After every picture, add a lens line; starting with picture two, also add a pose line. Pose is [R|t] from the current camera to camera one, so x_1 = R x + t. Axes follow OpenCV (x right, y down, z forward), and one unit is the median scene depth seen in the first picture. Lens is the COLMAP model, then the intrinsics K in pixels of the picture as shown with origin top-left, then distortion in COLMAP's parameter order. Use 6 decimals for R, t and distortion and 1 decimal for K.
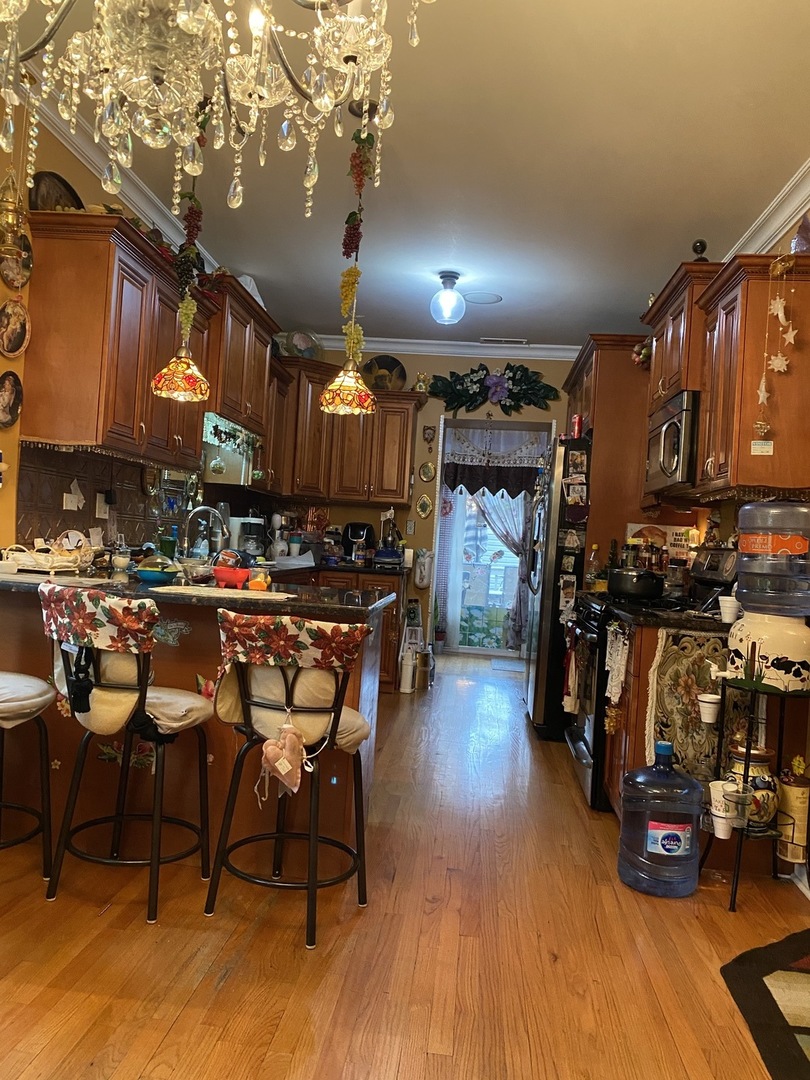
lens RADIAL K [[837.4, 0, 399.4], [0, 837.4, 534.3], [0, 0, 1]] dist [0.049422, -0.060202]
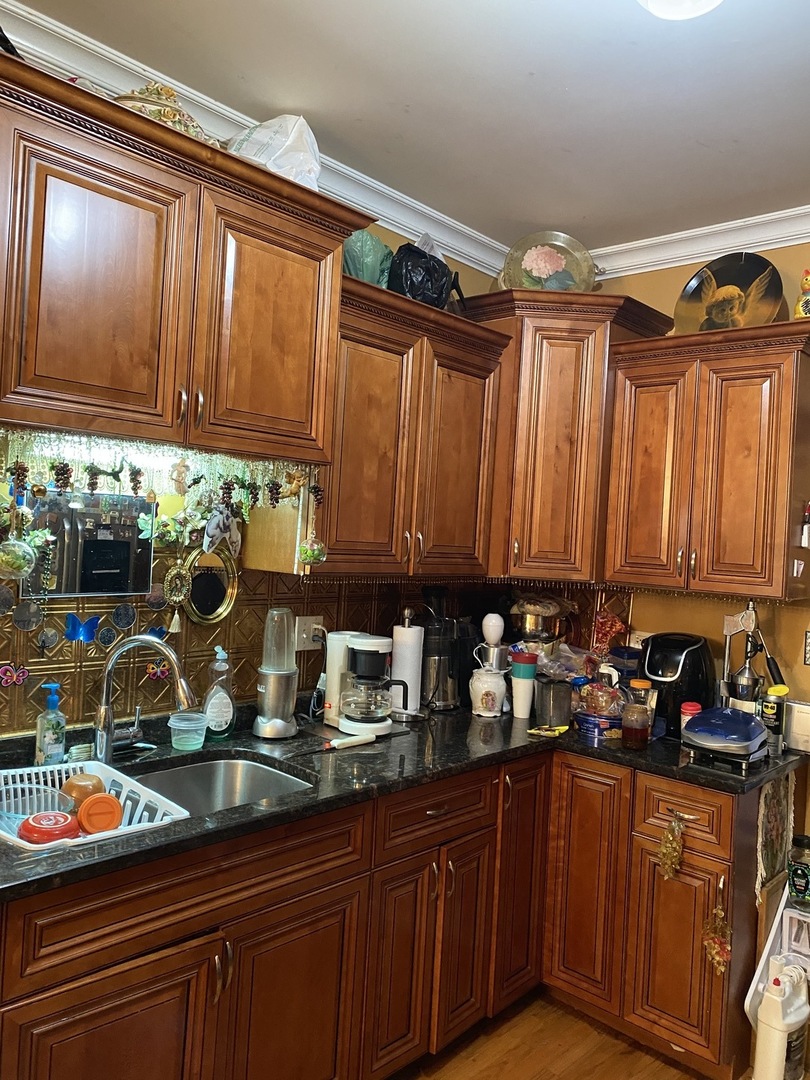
lens RADIAL K [[837.4, 0, 401.4], [0, 837.4, 532.3], [0, 0, 1]] dist [0.049422, -0.060202]
pose [[0.800551, -0.024121, -0.598778, 0.148406], [0.003069, 0.999342, -0.036154, -0.074707], [0.599256, 0.027105, 0.800098, 0.777377]]
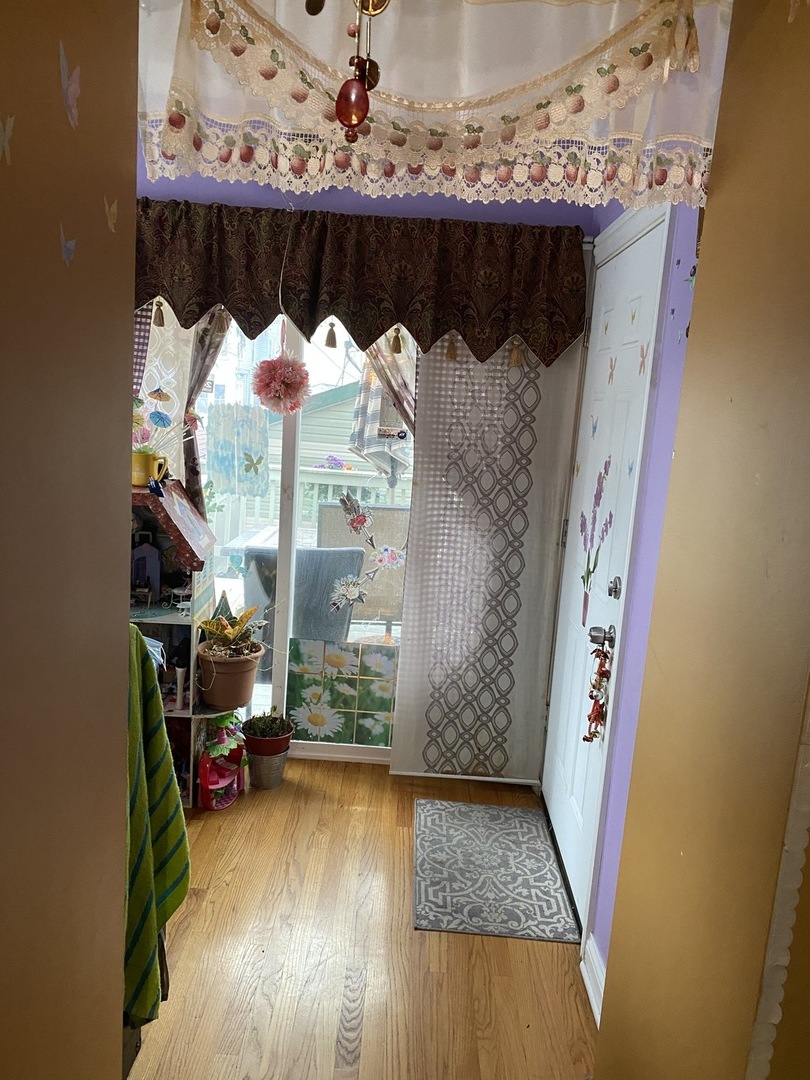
lens RADIAL K [[837.4, 0, 404.9], [0, 837.4, 538.7], [0, 0, 1]] dist [0.049422, -0.060202]
pose [[0.996745, -0.009457, 0.080063, 0.146072], [-0.005730, 0.982274, 0.187365, -0.067540], [-0.080416, -0.187213, 0.979022, 1.254508]]
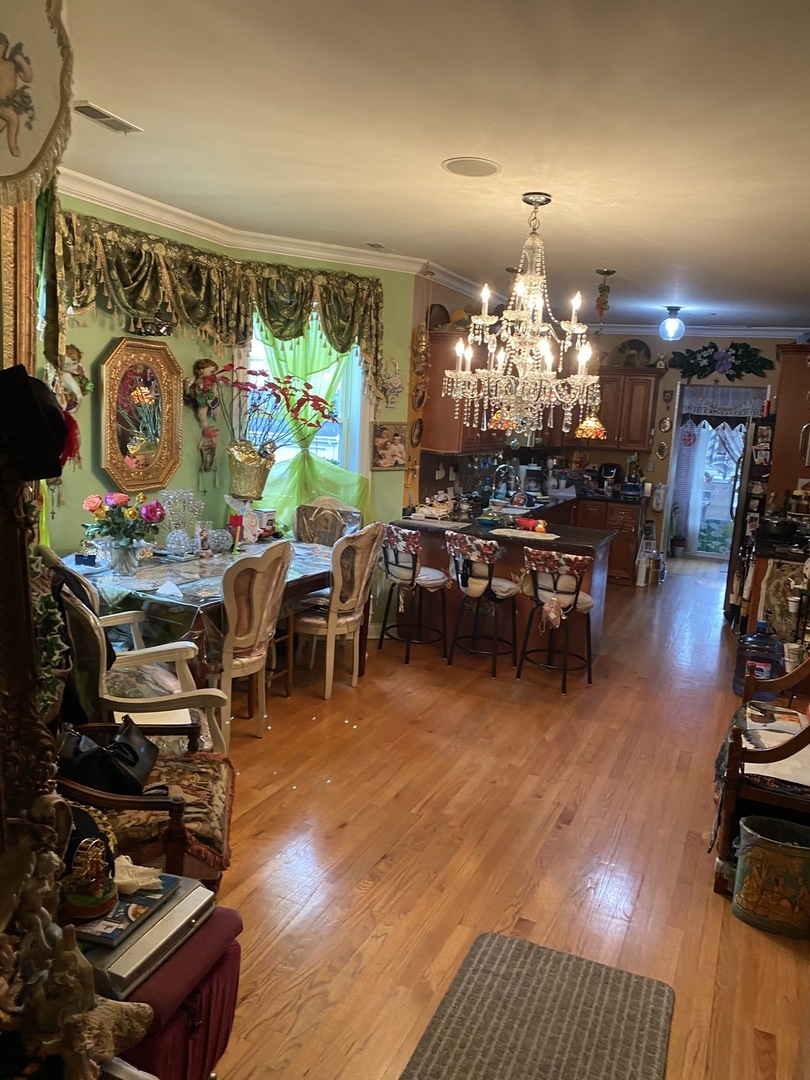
lens RADIAL K [[837.4, 0, 393.9], [0, 837.4, 537.3], [0, 0, 1]] dist [0.049422, -0.060202]
pose [[0.946776, 0.035676, -0.319911, 0.086402], [0.009073, 0.990487, 0.137309, -0.123251], [0.321767, -0.132903, 0.937445, -0.610182]]
